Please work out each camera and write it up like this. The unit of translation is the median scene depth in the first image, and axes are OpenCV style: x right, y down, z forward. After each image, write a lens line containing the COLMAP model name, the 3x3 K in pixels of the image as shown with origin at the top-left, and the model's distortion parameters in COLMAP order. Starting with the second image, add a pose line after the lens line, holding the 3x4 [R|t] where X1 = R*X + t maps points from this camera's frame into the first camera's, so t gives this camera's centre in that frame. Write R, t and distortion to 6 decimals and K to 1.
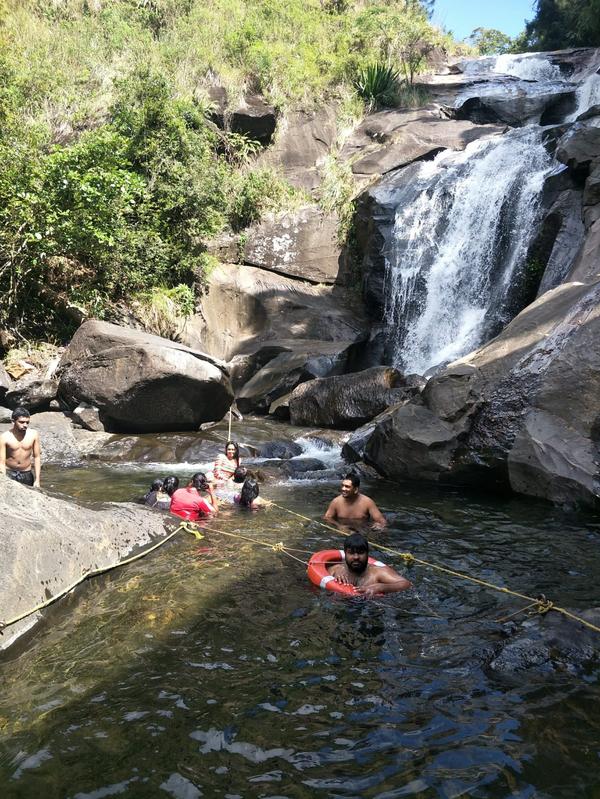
lens RADIAL K [[629.6, 0, 300.0], [0, 629.6, 399.5], [0, 0, 1]] dist [0.028830, -0.001551]
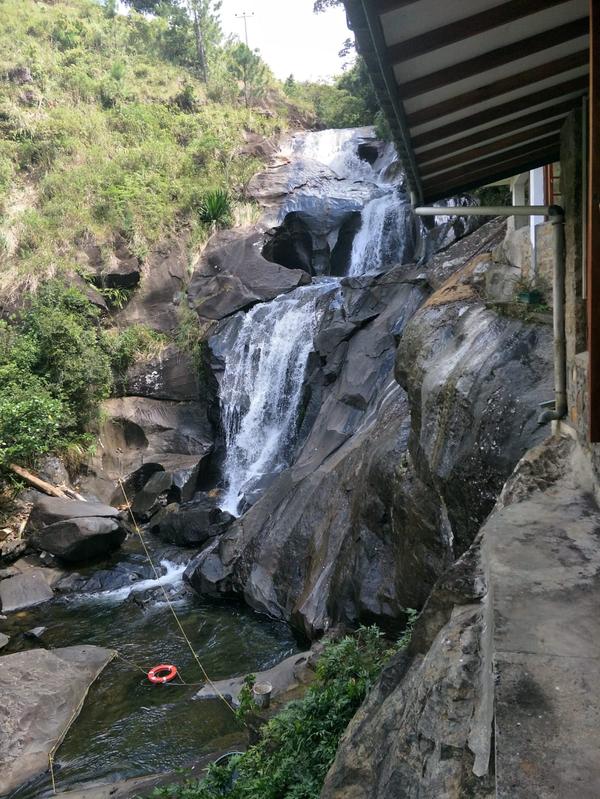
lens RADIAL K [[629.6, 0, 300.0], [0, 629.6, 399.5], [0, 0, 1]] dist [0.028830, -0.001551]
pose [[0.984981, -0.090229, 0.147212, 0.090368], [0.076583, 0.992443, 0.095878, -0.312873], [-0.154751, -0.083164, 0.984447, -0.506437]]
